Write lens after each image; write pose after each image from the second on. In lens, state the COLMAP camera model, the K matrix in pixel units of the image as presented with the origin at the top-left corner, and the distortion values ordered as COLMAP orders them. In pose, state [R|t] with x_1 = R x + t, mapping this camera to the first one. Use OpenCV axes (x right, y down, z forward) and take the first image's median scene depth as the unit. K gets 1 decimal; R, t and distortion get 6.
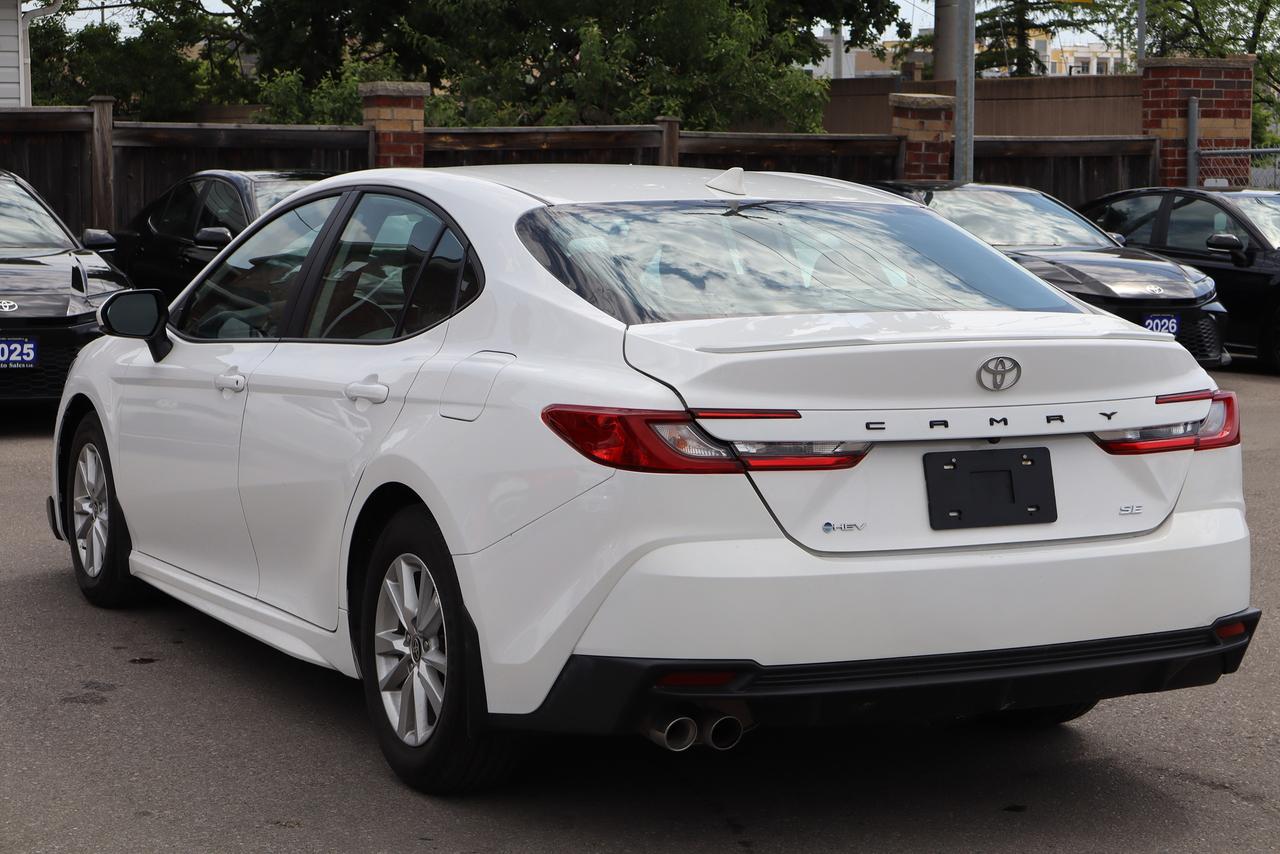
lens RADIAL K [[2549.6, 0, 640.0], [0, 2549.6, 427.0], [0, 0, 1]] dist [0.001043, -0.150555]
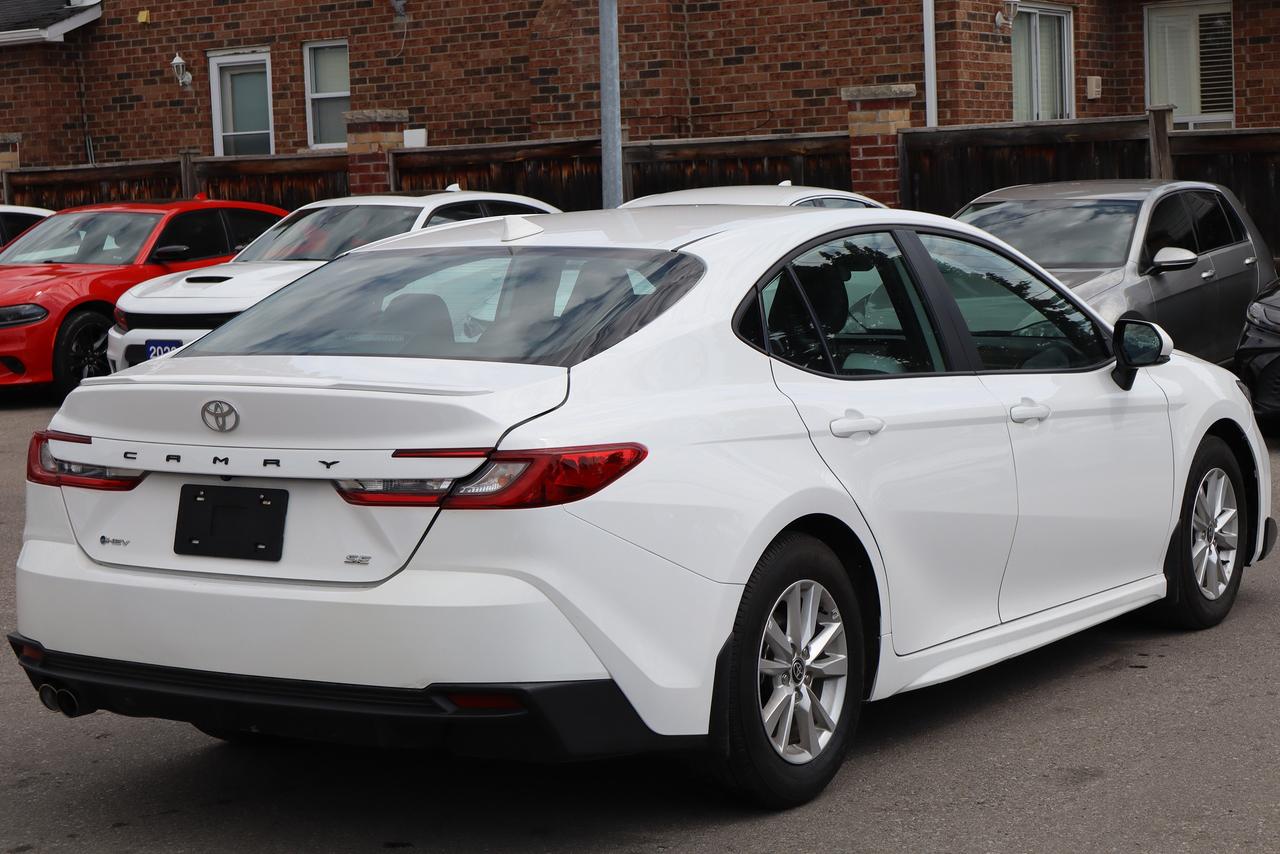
lens RADIAL K [[2549.6, 0, 640.0], [0, 2549.6, 427.0], [0, 0, 1]] dist [0.001043, -0.150555]
pose [[0.507669, 0.056328, -0.859709, 1.153208], [-0.054344, 0.997967, 0.033296, -0.061661], [0.859837, 0.029817, 0.509698, 0.602877]]
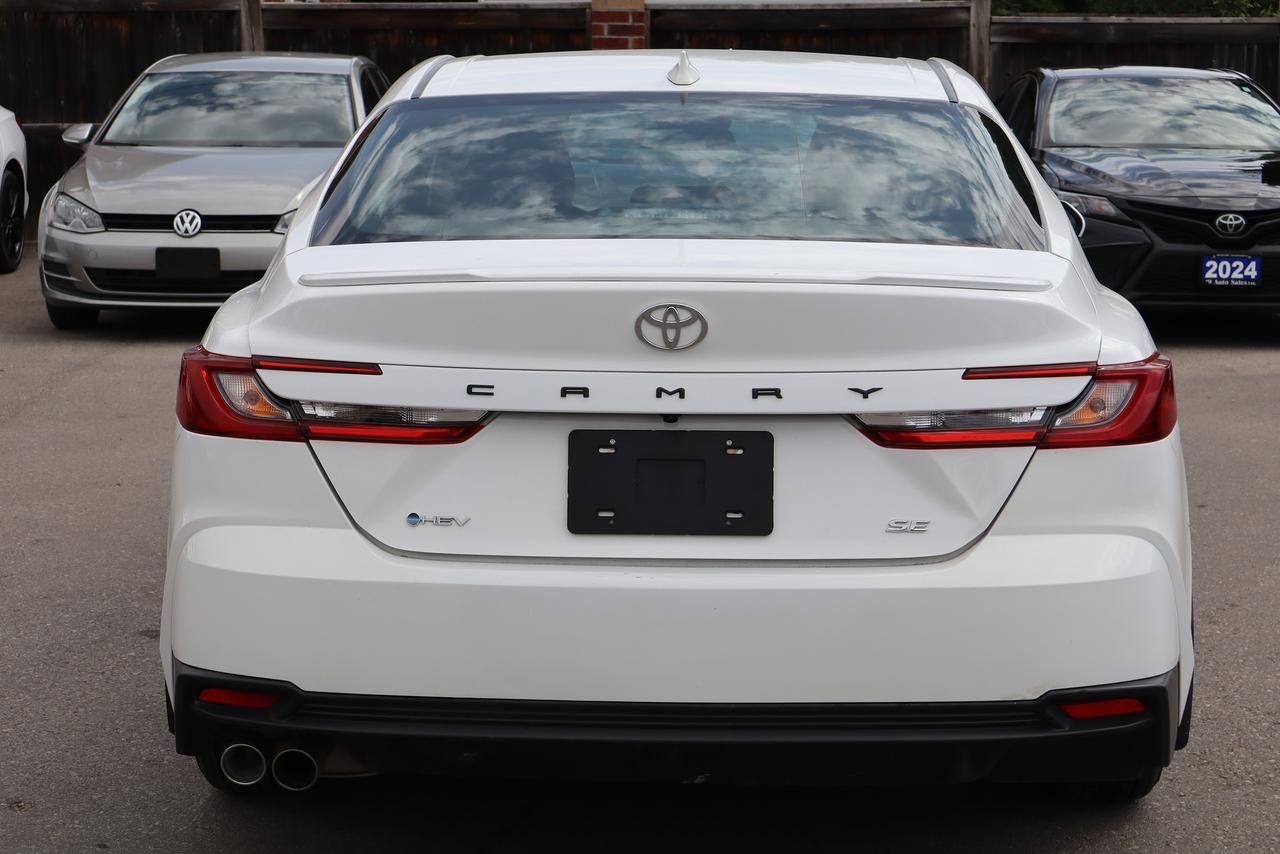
lens RADIAL K [[2549.6, 0, 640.0], [0, 2549.6, 427.0], [0, 0, 1]] dist [0.001043, -0.150555]
pose [[0.878474, 0.060906, -0.473893, 0.479516], [-0.043033, 0.997897, 0.048479, -0.027409], [0.475849, -0.022195, 0.879247, 0.352596]]
